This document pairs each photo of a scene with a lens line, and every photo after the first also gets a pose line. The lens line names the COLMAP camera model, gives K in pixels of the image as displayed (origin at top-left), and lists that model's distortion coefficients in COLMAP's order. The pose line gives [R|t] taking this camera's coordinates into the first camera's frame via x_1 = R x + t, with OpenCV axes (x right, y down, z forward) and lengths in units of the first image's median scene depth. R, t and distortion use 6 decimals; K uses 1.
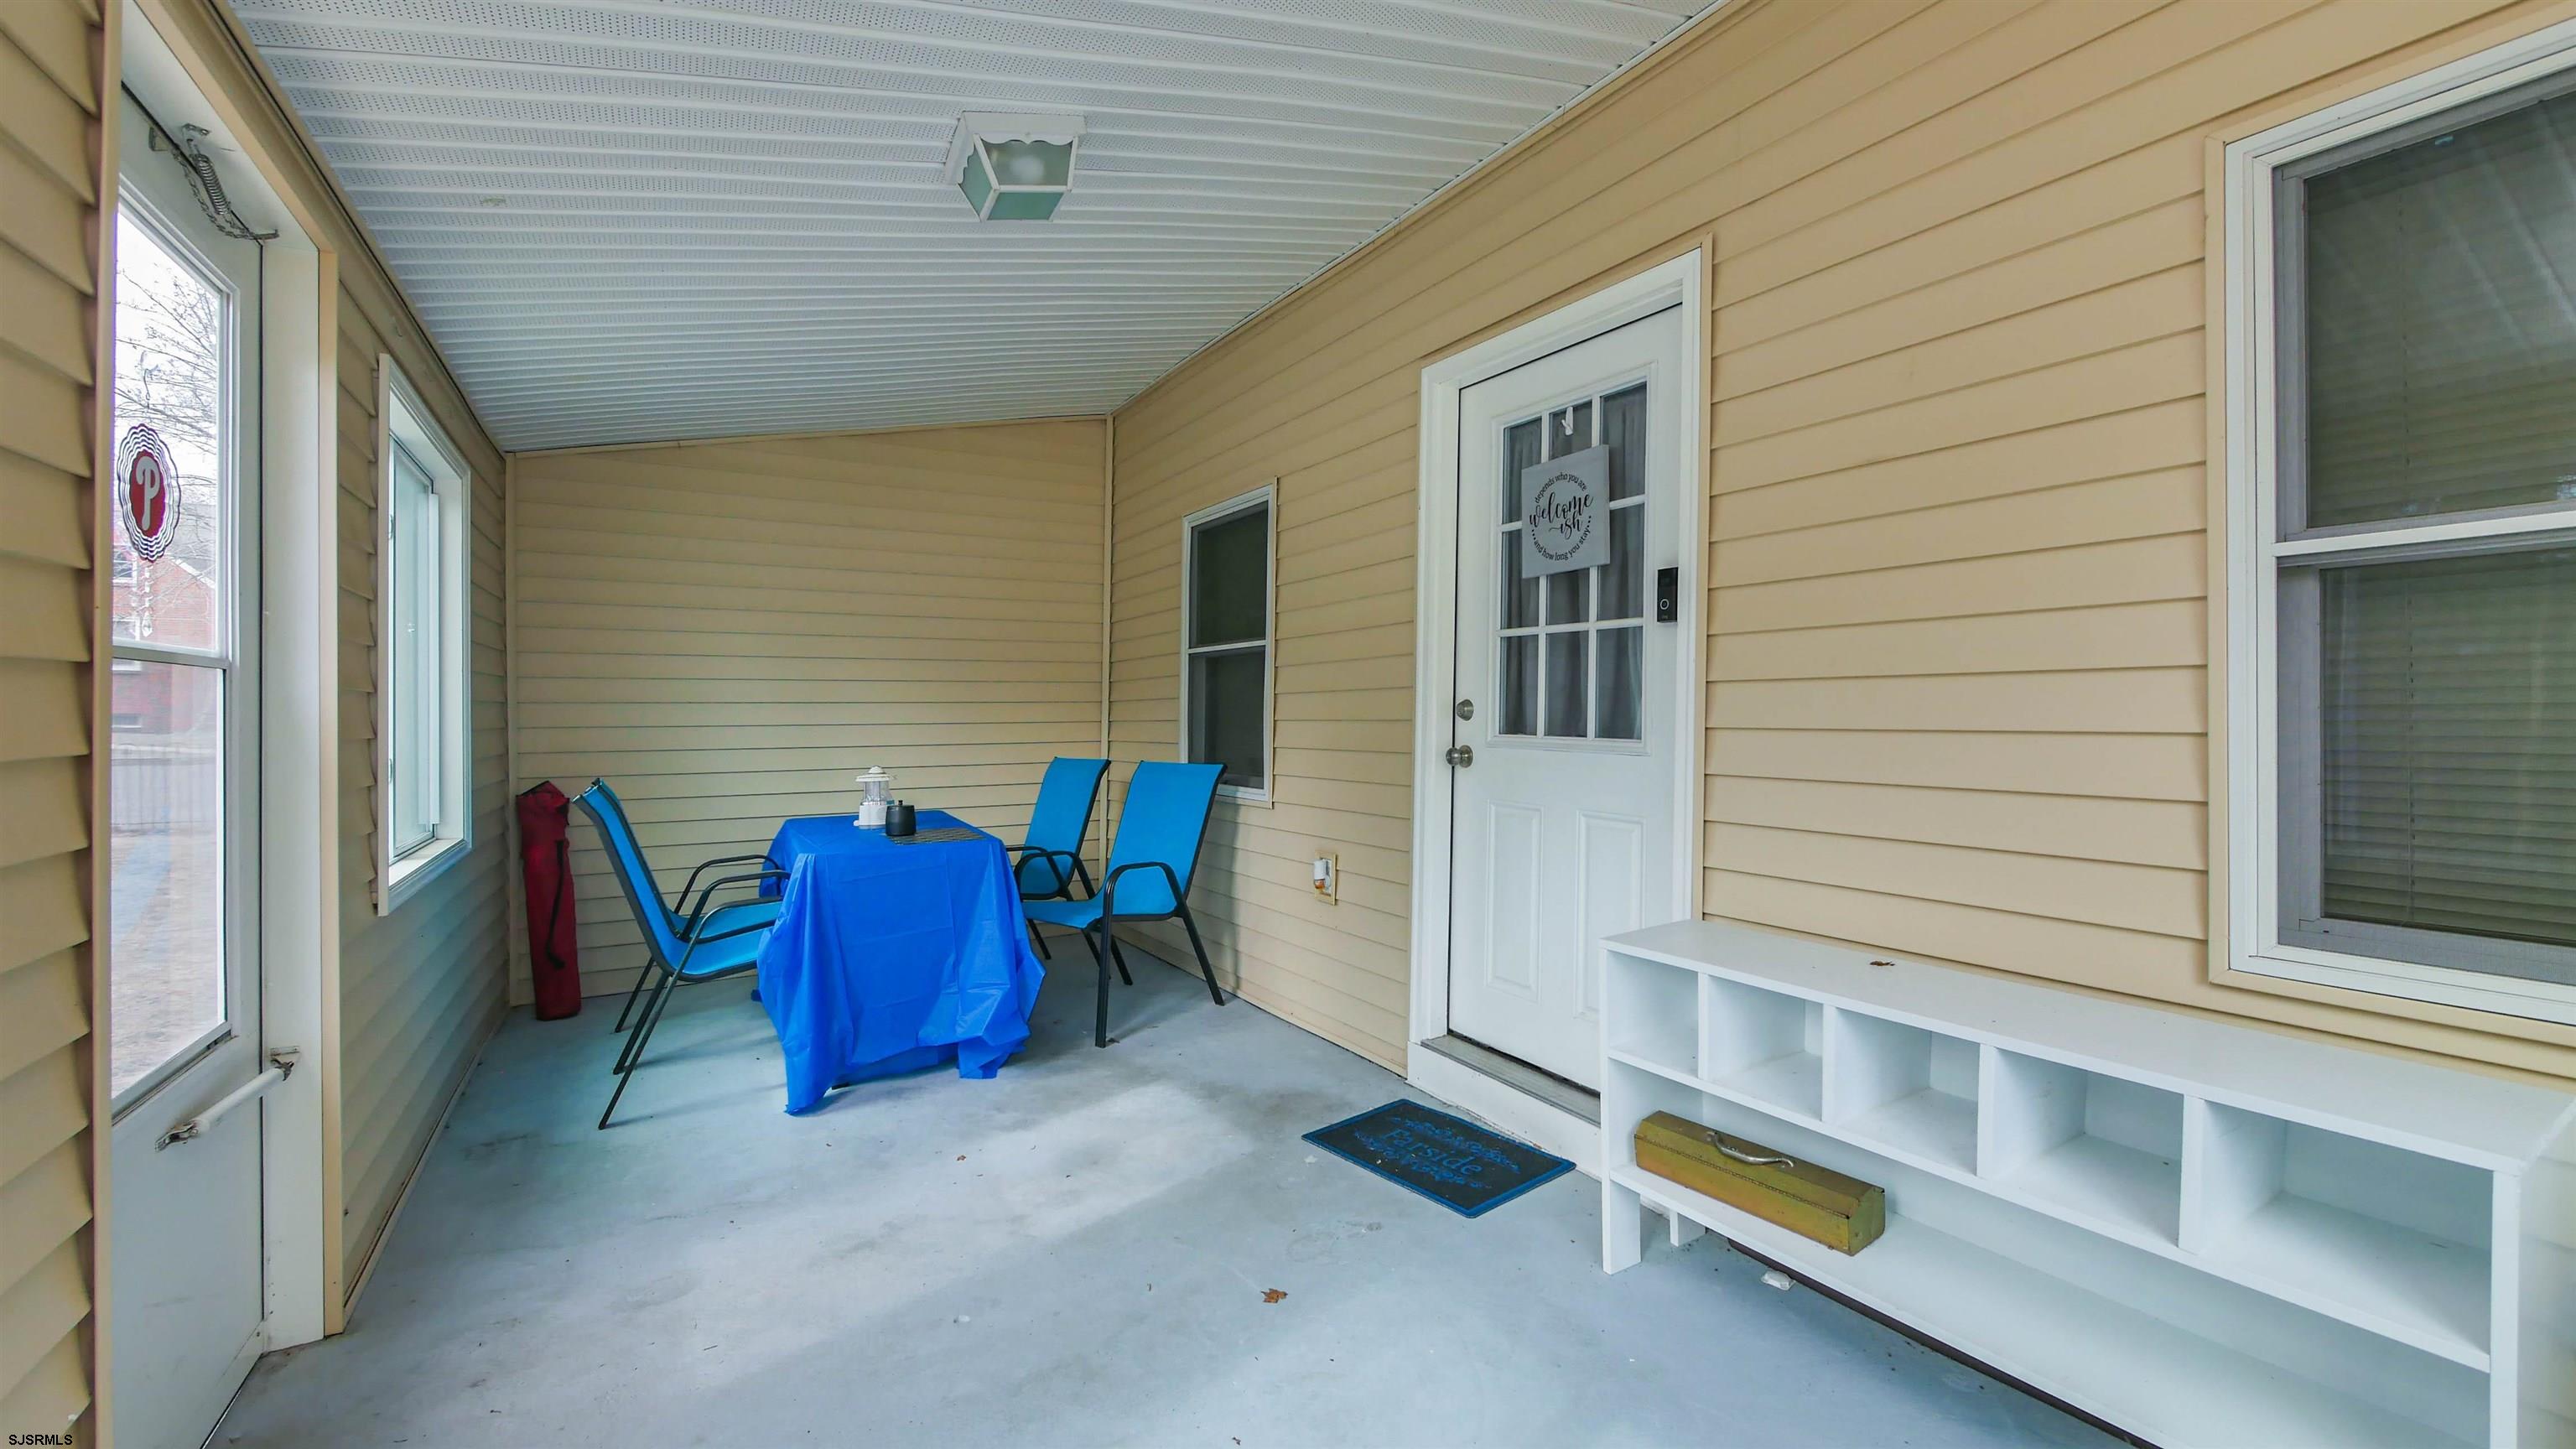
lens RADIAL K [[1054.4, 0, 1285.1], [0, 1054.4, 700.2], [0, 0, 1]] dist [-0.010121, -0.000049]
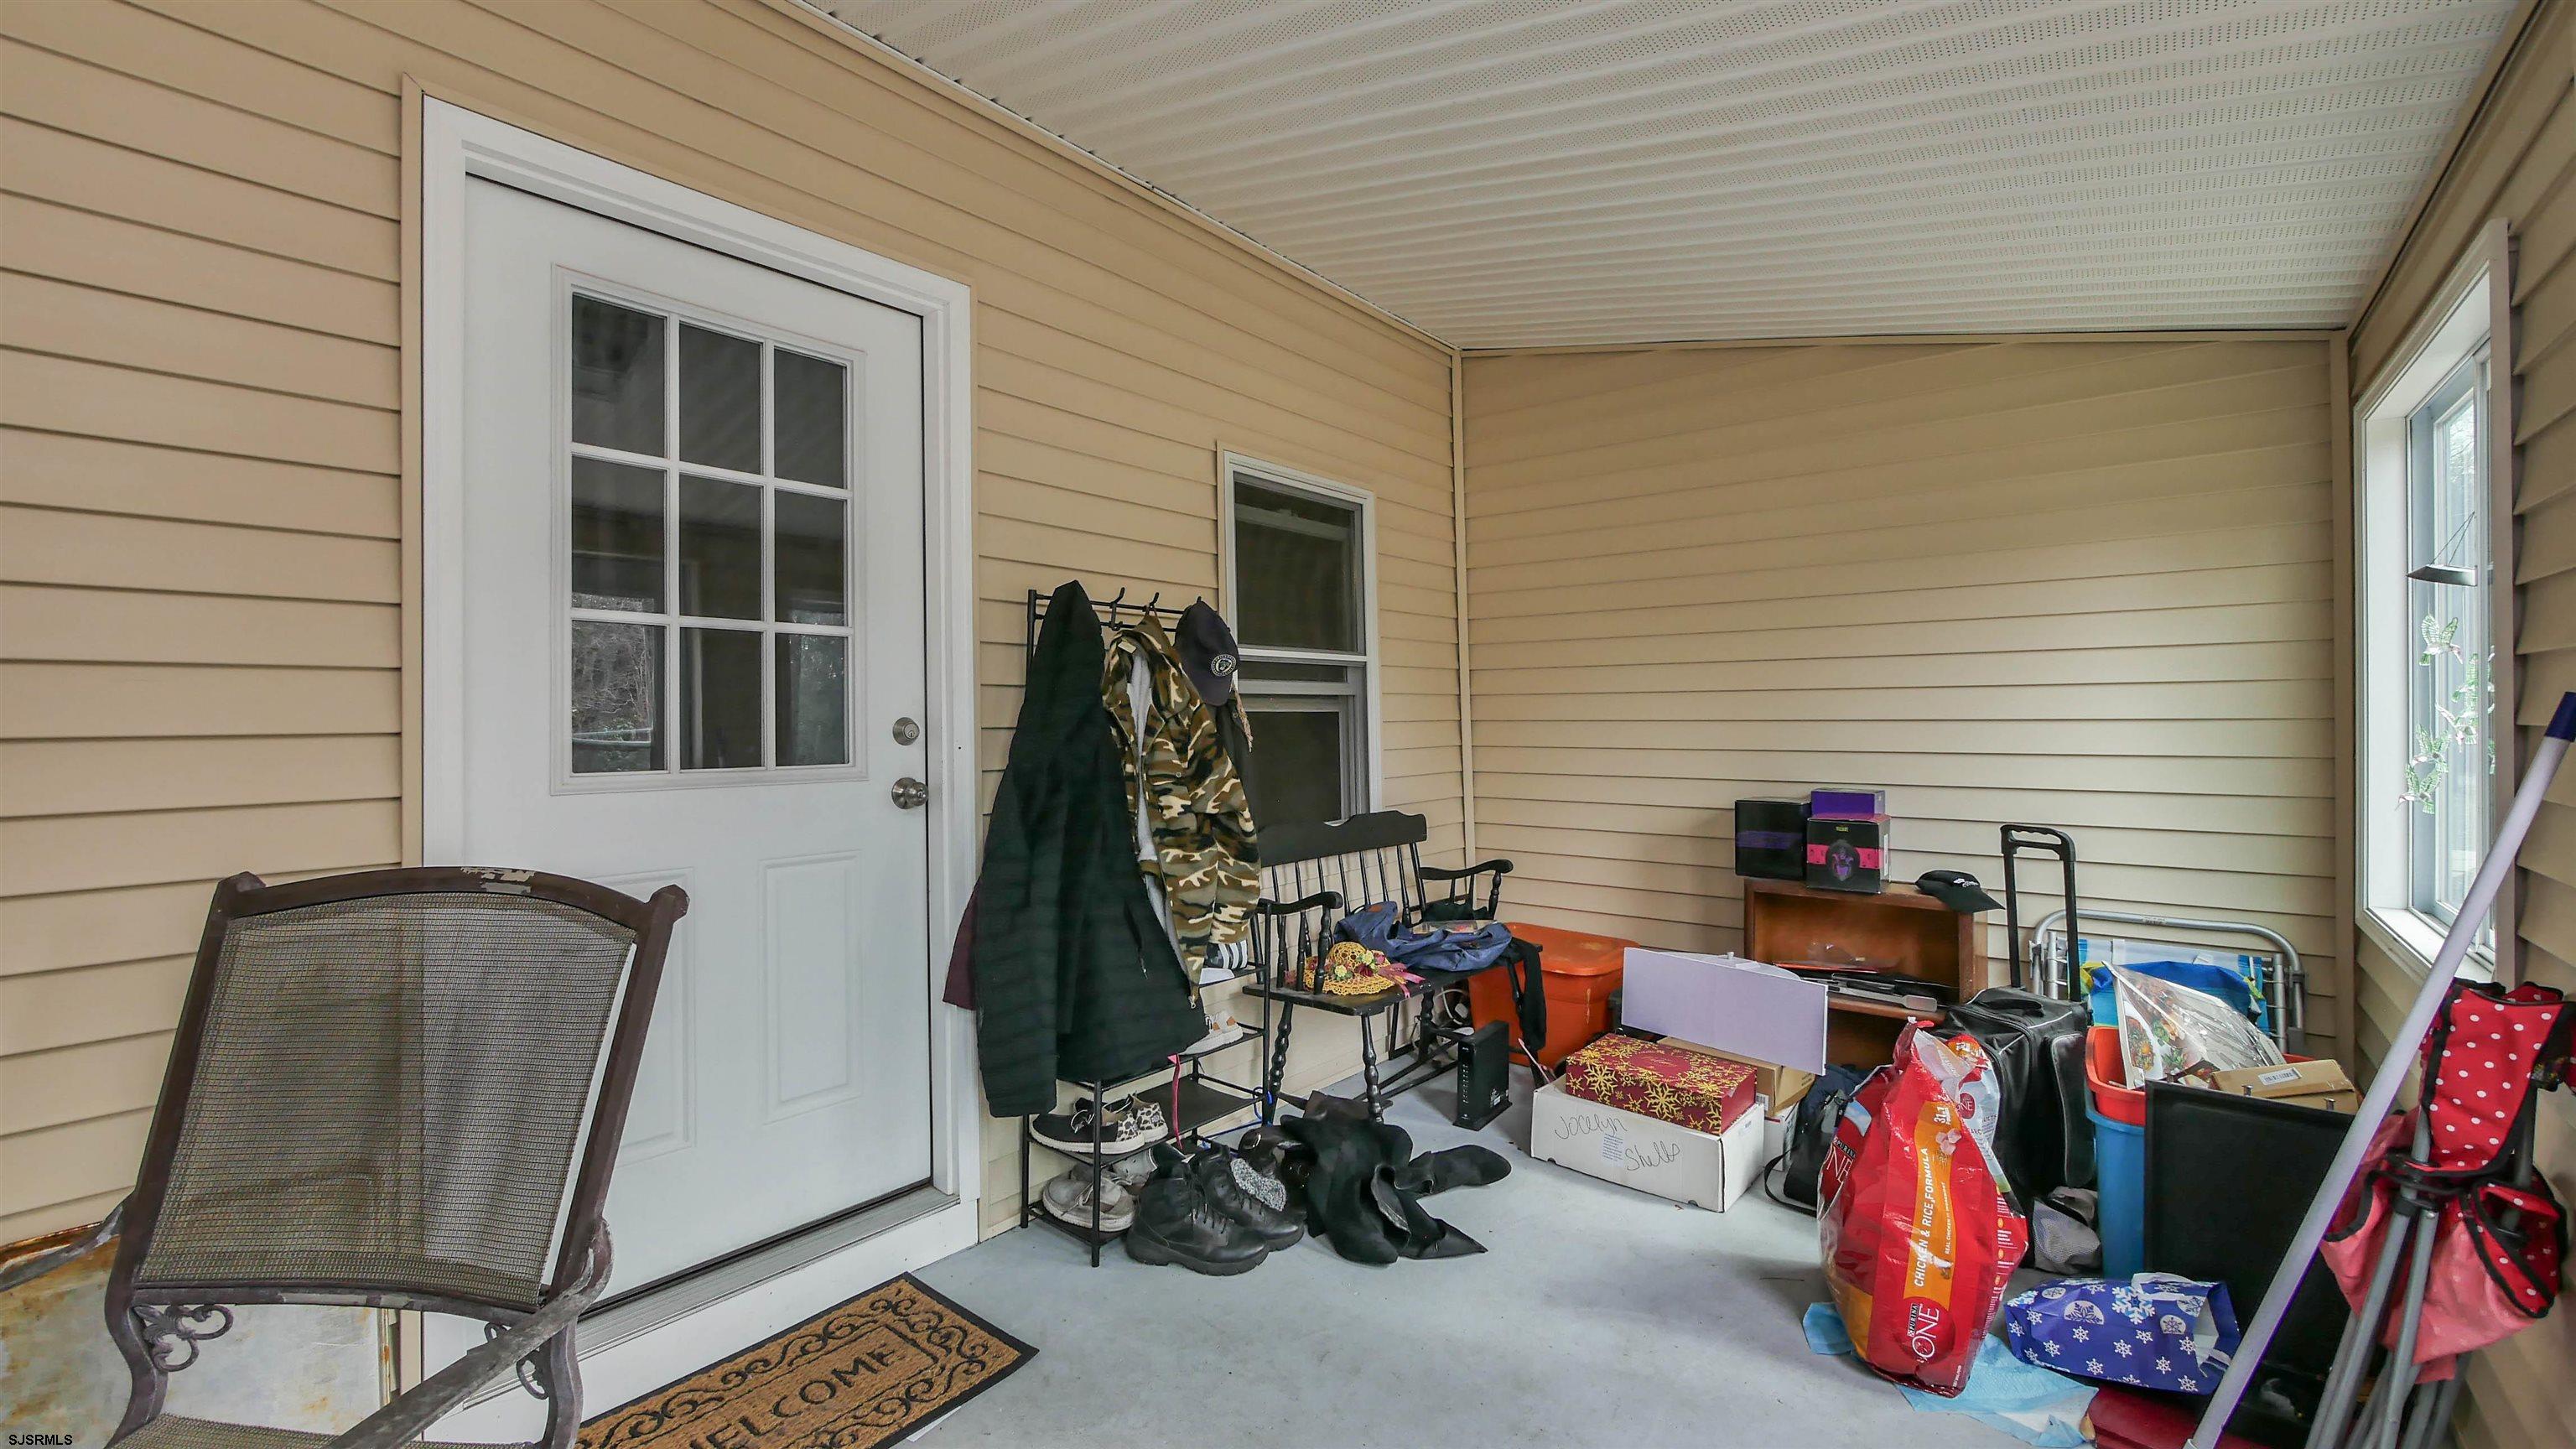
lens RADIAL K [[1054.4, 0, 1285.1], [0, 1054.4, 700.2], [0, 0, 1]] dist [-0.010121, -0.000049]
pose [[-0.347054, 0.025398, 0.937501, -0.584471], [0.011161, 0.999674, -0.022950, 0.008087], [-0.937779, 0.002498, -0.347225, 0.895371]]
